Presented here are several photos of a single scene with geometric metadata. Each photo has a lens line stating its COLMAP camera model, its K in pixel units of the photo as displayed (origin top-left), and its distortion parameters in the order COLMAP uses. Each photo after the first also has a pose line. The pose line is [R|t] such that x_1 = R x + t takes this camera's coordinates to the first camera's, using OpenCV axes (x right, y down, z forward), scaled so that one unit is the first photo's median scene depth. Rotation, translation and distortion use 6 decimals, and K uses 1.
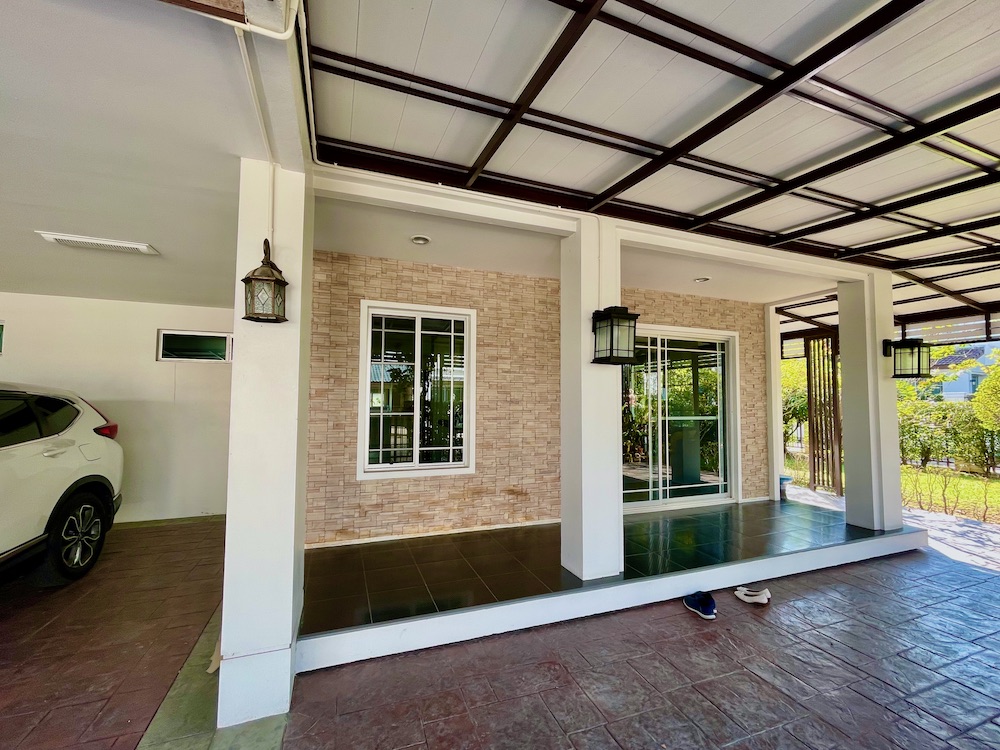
lens RADIAL K [[407.2, 0, 494.0], [0, 407.2, 378.0], [0, 0, 1]] dist [-0.001485, -0.000101]
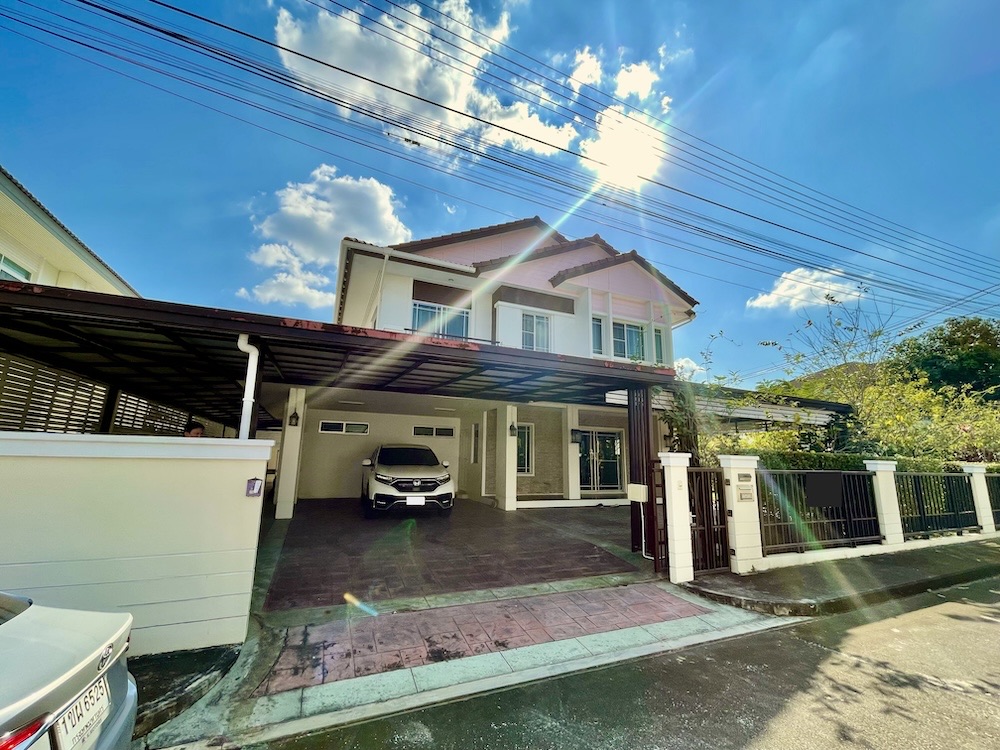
lens RADIAL K [[407.2, 0, 494.0], [0, 407.2, 378.0], [0, 0, 1]] dist [-0.001485, -0.000101]
pose [[0.998262, 0.023591, 0.054011, -0.523043], [-0.015627, 0.989544, -0.143380, -0.055465], [-0.056829, 0.142287, 0.988193, -2.098837]]
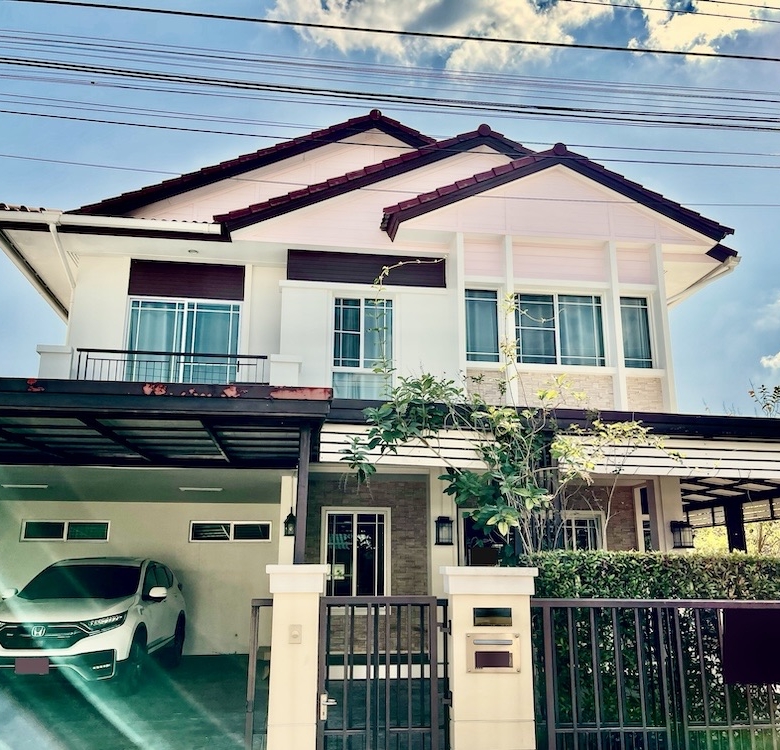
lens RADIAL K [[757.5, 0, 386.4], [0, 757.5, 378.5], [0, 0, 1]] dist [0.033886, 0.006452]
pose [[0.976432, -0.059624, -0.207424, 0.575030], [0.015502, 0.977975, -0.208143, -0.043724], [0.215266, 0.200022, 0.955851, -1.906140]]
